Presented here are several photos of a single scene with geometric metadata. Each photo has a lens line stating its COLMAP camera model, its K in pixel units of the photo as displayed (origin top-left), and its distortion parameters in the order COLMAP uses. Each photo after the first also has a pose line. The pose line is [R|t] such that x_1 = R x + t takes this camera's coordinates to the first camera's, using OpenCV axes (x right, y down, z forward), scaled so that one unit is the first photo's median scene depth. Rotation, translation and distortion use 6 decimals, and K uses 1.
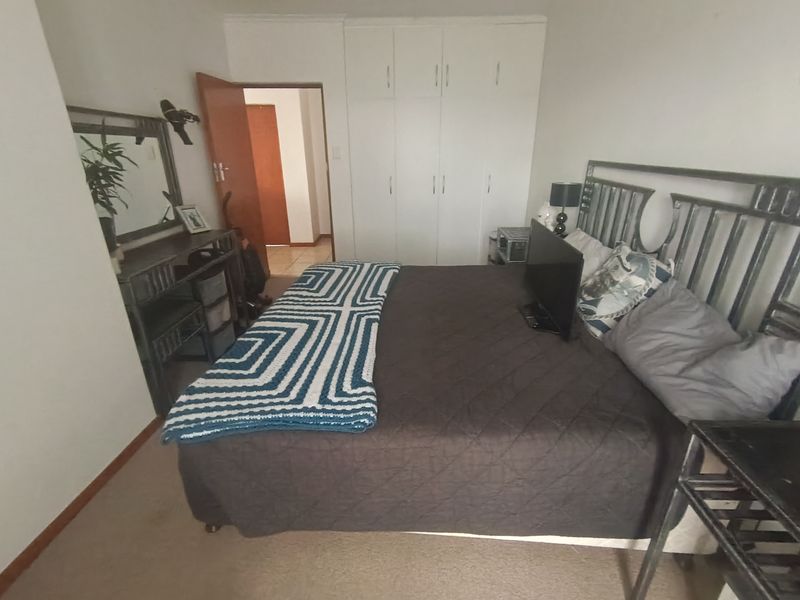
lens RADIAL K [[373.9, 0, 400.0], [0, 373.9, 299.6], [0, 0, 1]] dist [0.004082, -0.000726]
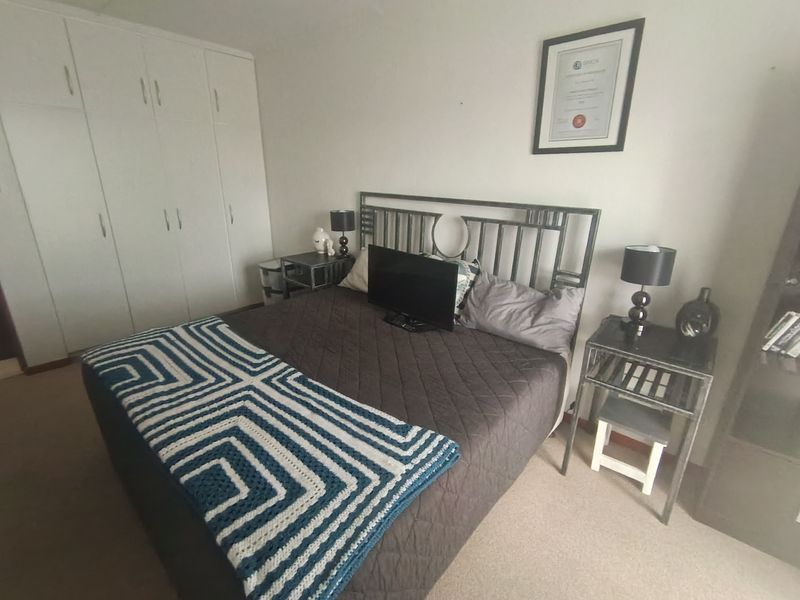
lens RADIAL K [[373.9, 0, 400.7], [0, 373.9, 302.0], [0, 0, 1]] dist [0.004082, -0.000726]
pose [[0.628357, -0.239583, 0.740113, -0.548224], [0.273906, 0.958607, 0.077766, -0.125213], [-0.728110, 0.153857, 0.667970, 0.215976]]
